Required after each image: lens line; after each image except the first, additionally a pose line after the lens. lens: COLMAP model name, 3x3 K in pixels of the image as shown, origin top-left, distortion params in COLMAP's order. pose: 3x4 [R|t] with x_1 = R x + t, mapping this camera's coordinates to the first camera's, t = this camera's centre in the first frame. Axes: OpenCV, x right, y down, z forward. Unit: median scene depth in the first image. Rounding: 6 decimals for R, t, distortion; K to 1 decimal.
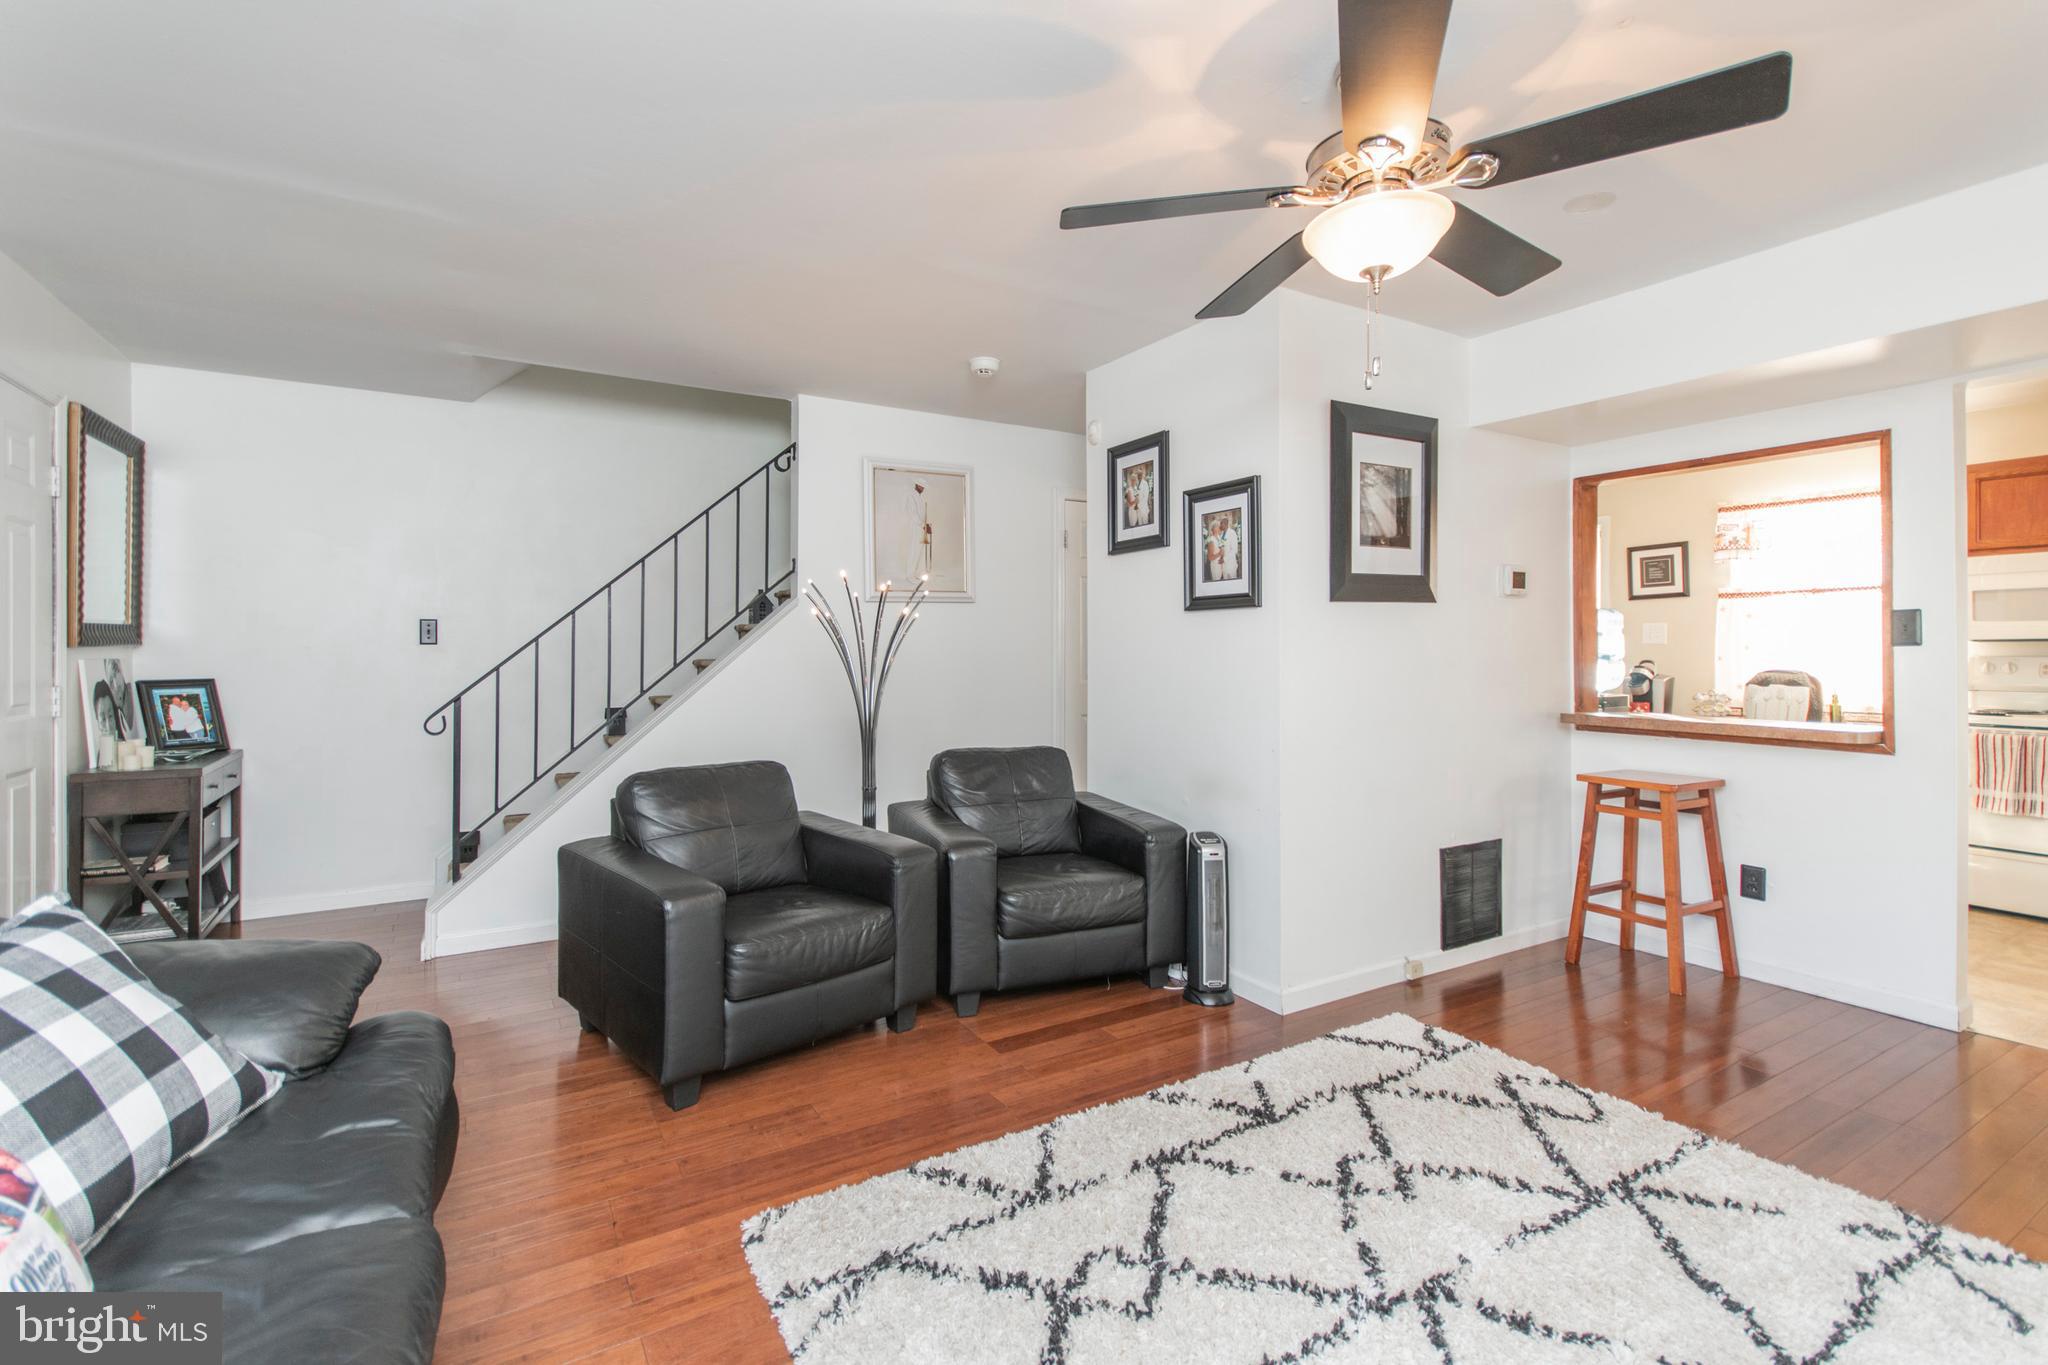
lens RADIAL K [[924.7, 0, 996.4], [0, 924.7, 655.9], [0, 0, 1]] dist [0.000289, -0.000318]
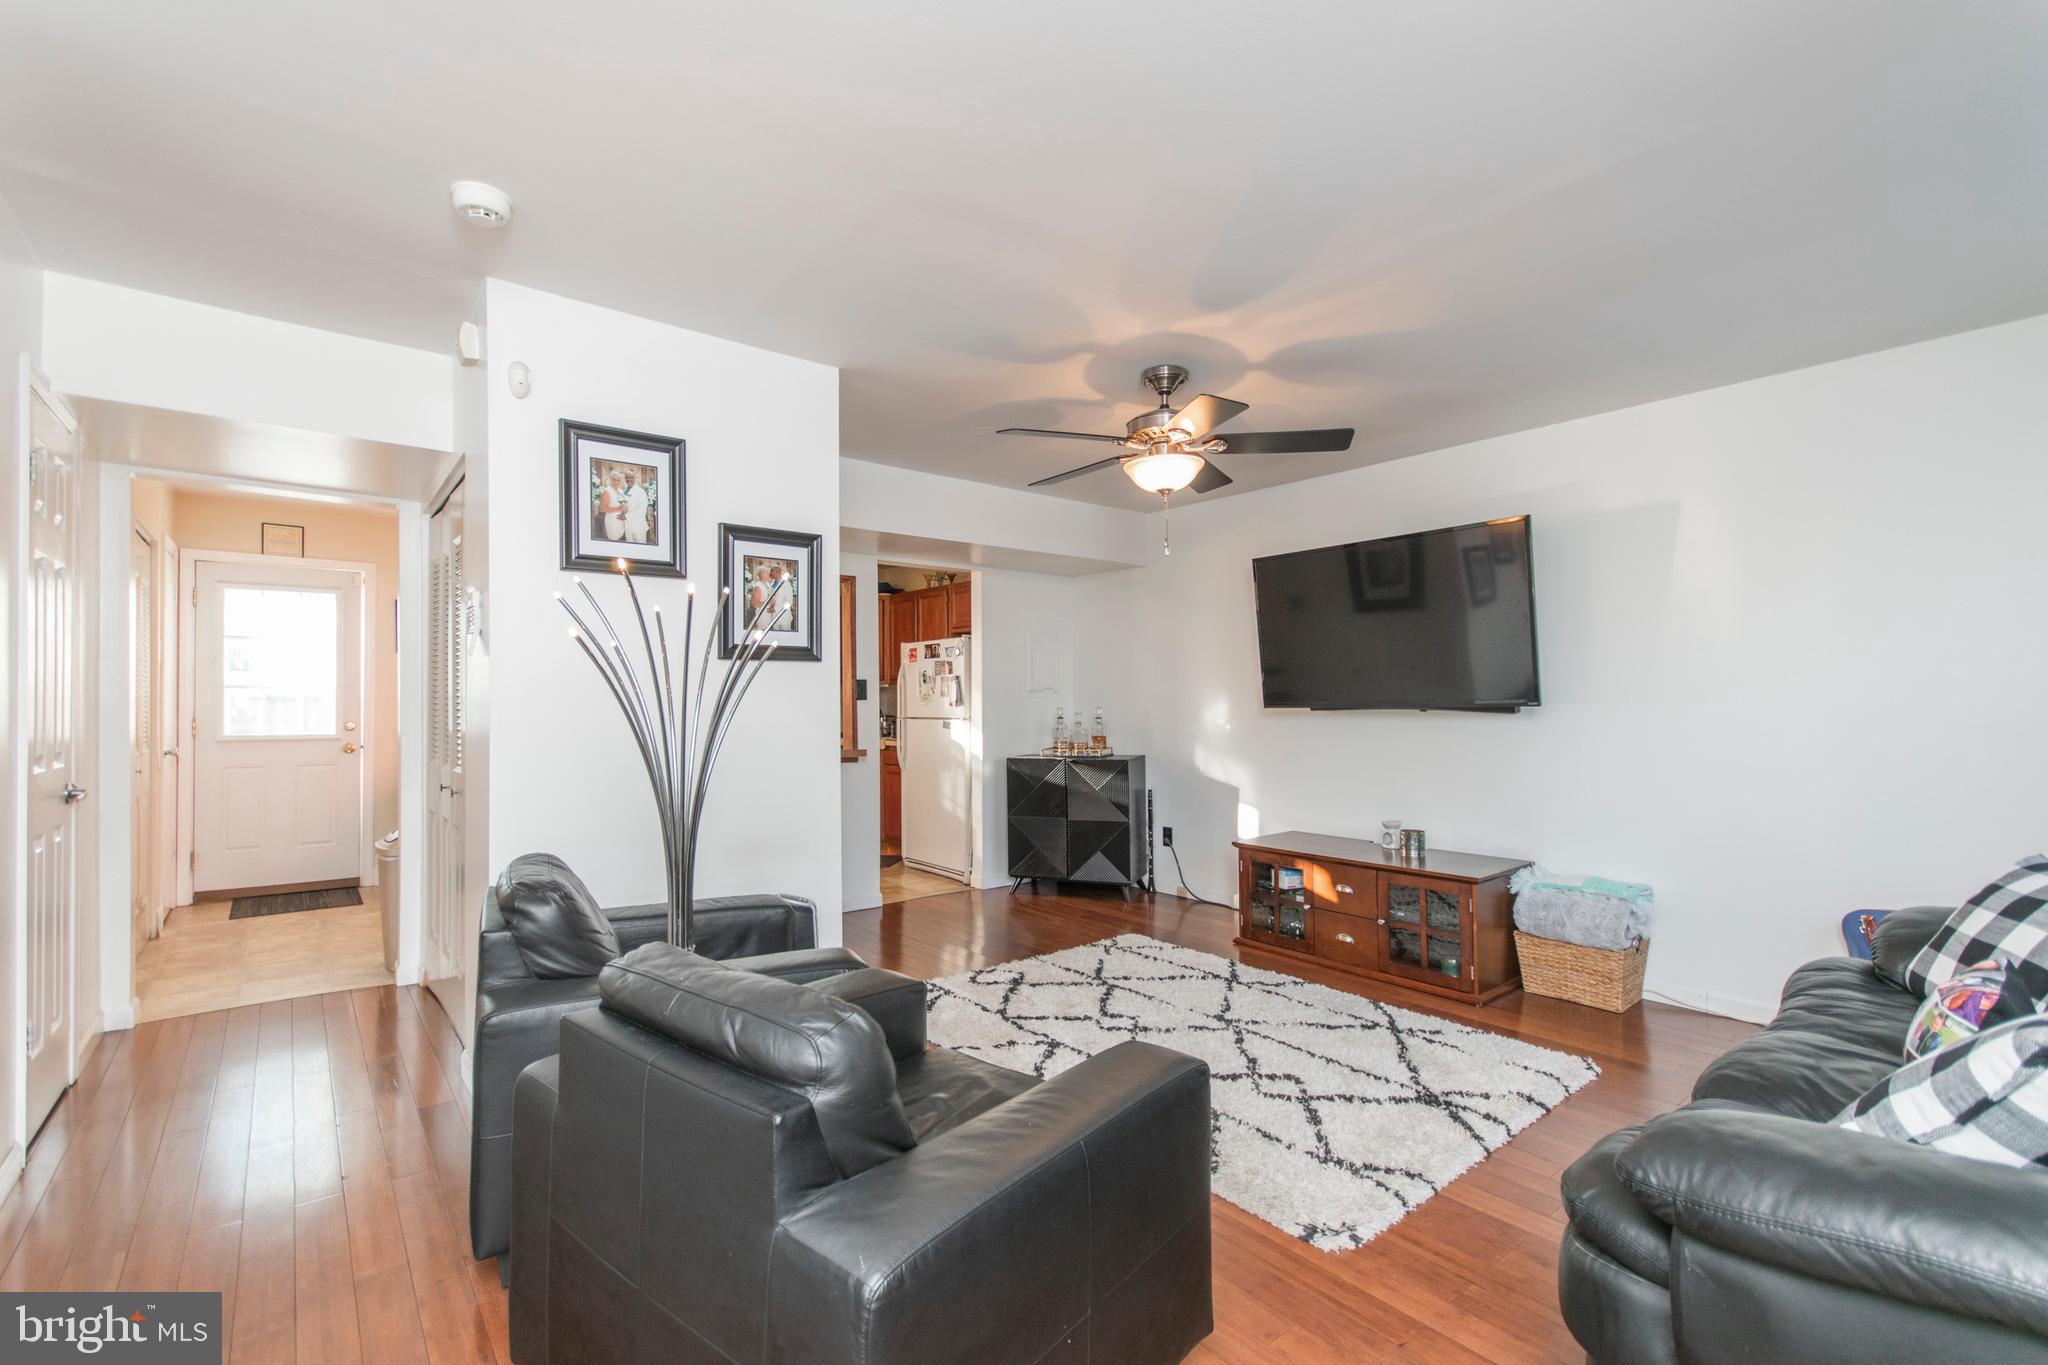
lens RADIAL K [[893.3, 0, 1044.0], [0, 893.3, 689.8], [0, 0, 1]] dist [0.001611, -0.000186]
pose [[-0.164514, 0.006403, 0.986354, -0.728757], [0.001486, 0.999979, -0.006244, -0.013433], [-0.986374, 0.000438, -0.164520, 0.885793]]
